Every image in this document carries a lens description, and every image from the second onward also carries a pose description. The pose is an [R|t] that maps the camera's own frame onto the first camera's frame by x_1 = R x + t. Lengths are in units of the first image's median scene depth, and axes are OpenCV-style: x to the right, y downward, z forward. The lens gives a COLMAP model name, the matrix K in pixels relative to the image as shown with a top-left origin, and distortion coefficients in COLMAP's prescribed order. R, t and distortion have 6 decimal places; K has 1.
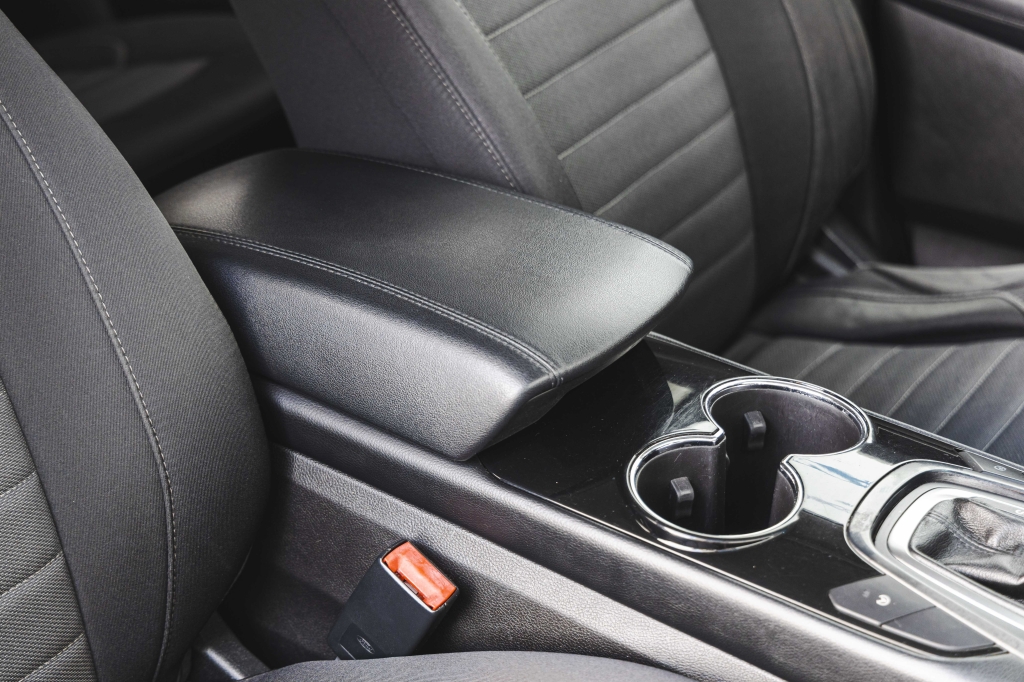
lens RADIAL K [[2191.3, 0, 512.0], [0, 2191.3, 341.0], [0, 0, 1]] dist [-0.003875, 0.067175]
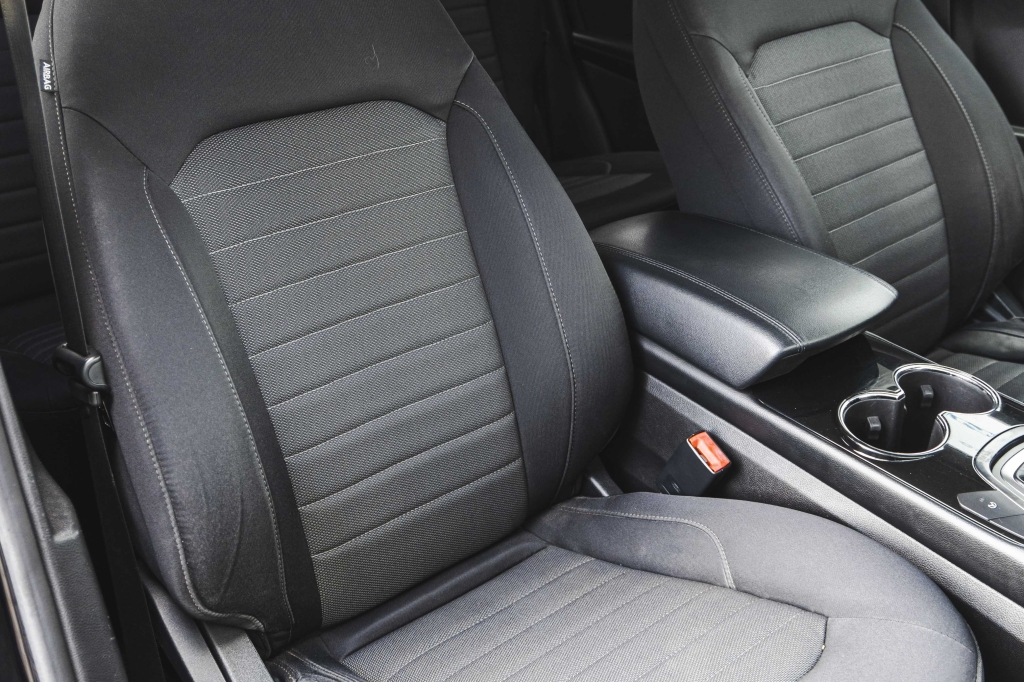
lens RADIAL K [[1099.5, 0, 511.8], [0, 1099.5, 328.8], [0, 0, 1]] dist [0.001512, 0.004113]
pose [[0.954242, 0.106698, -0.279351, 0.040833], [-0.109838, 0.993940, 0.004437, 0.022427], [0.278132, 0.026449, 0.960179, 0.108604]]
